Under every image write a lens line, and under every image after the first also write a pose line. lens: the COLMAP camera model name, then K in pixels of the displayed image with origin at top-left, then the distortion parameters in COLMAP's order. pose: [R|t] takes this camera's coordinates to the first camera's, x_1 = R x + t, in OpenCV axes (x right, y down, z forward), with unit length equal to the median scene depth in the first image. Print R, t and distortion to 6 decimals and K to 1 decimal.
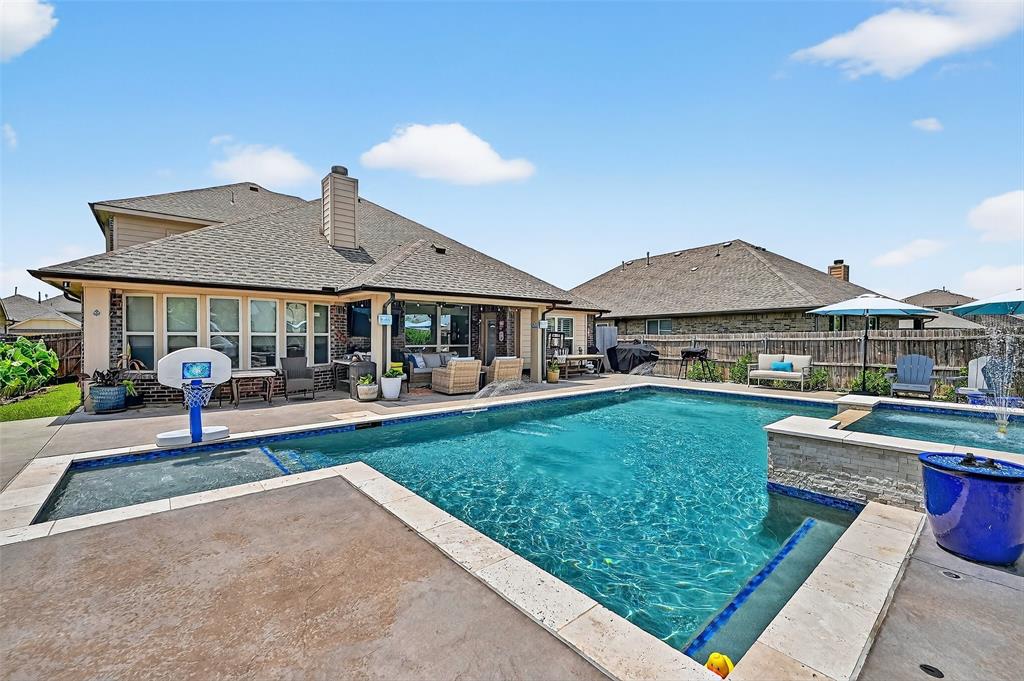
lens RADIAL K [[424.4, 0, 519.1], [0, 424.4, 331.9], [0, 0, 1]] dist [0.001775, 0.000176]
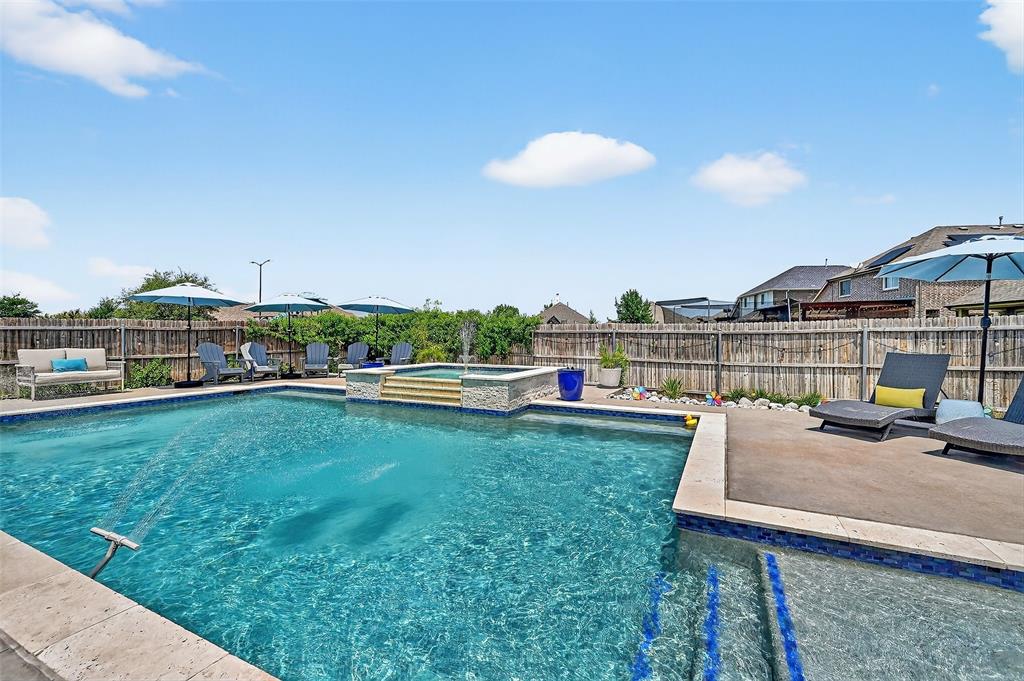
lens RADIAL K [[424.4, 0, 519.1], [0, 424.4, 331.9], [0, 0, 1]] dist [0.001775, 0.000176]
pose [[-0.392875, 0.006878, 0.919566, -0.333644], [-0.014633, 0.999799, -0.013730, 0.023449], [-0.919476, -0.018850, -0.392695, 0.566266]]
